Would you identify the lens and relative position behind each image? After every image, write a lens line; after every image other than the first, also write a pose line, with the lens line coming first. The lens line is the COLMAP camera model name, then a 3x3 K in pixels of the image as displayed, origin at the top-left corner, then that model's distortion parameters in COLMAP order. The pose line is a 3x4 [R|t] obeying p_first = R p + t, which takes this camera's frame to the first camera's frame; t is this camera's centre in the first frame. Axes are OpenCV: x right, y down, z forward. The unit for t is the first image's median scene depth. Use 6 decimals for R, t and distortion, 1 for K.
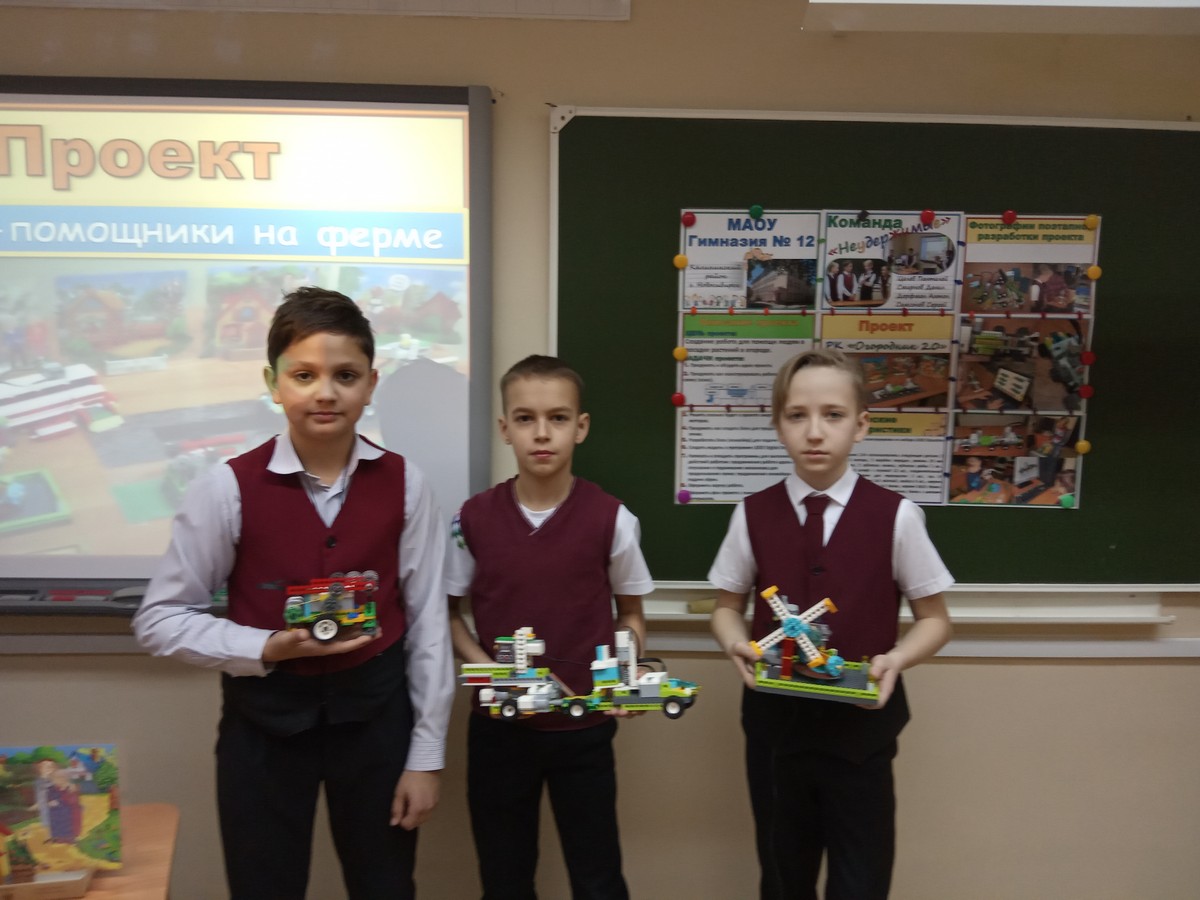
lens RADIAL K [[1014.2, 0, 600.0], [0, 1014.2, 450.0], [0, 0, 1]] dist [0.004547, 0.003712]
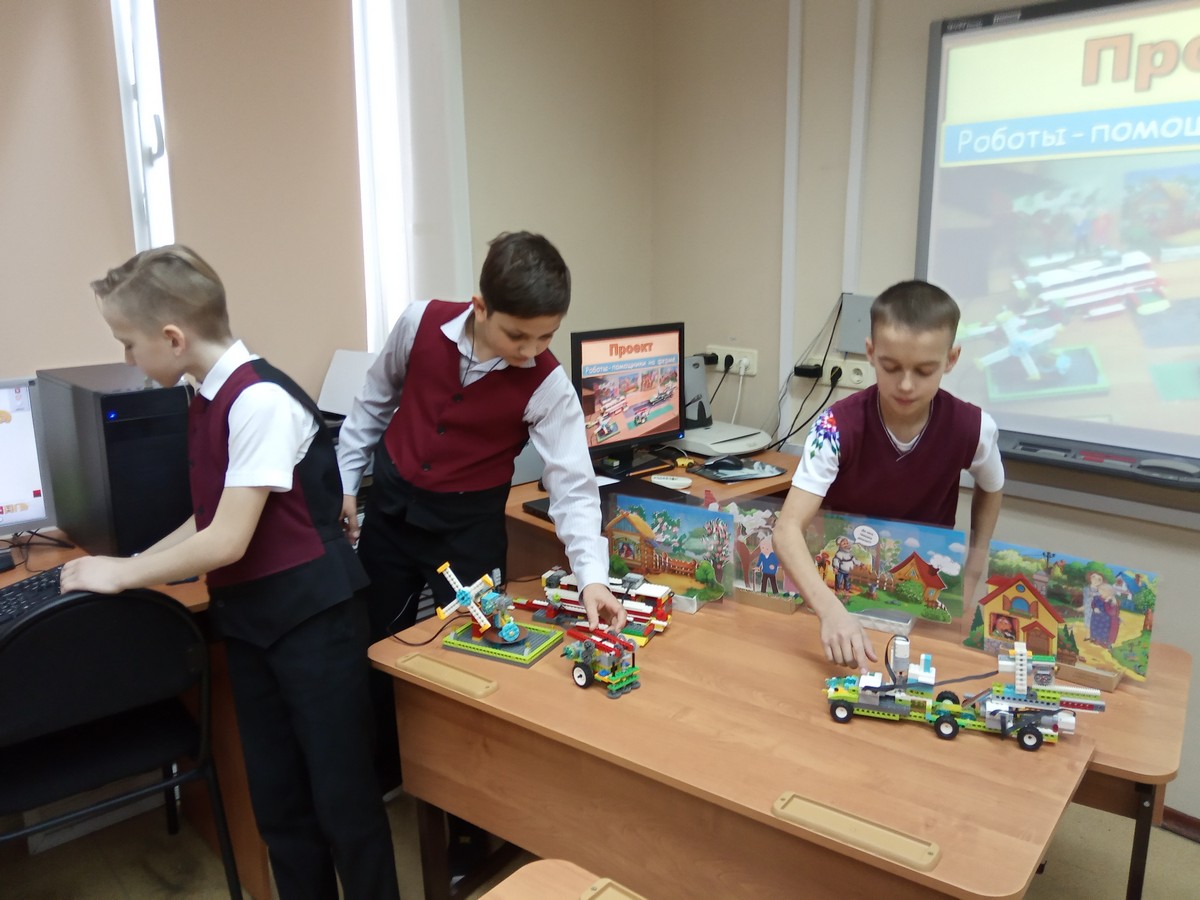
lens RADIAL K [[1014.2, 0, 600.0], [0, 1014.2, 450.0], [0, 0, 1]] dist [0.004547, 0.003712]
pose [[0.641687, 0.140549, -0.753979, -0.023549], [-0.079118, 0.989951, 0.117203, 0.045745], [0.762875, -0.015555, 0.646359, -0.163666]]
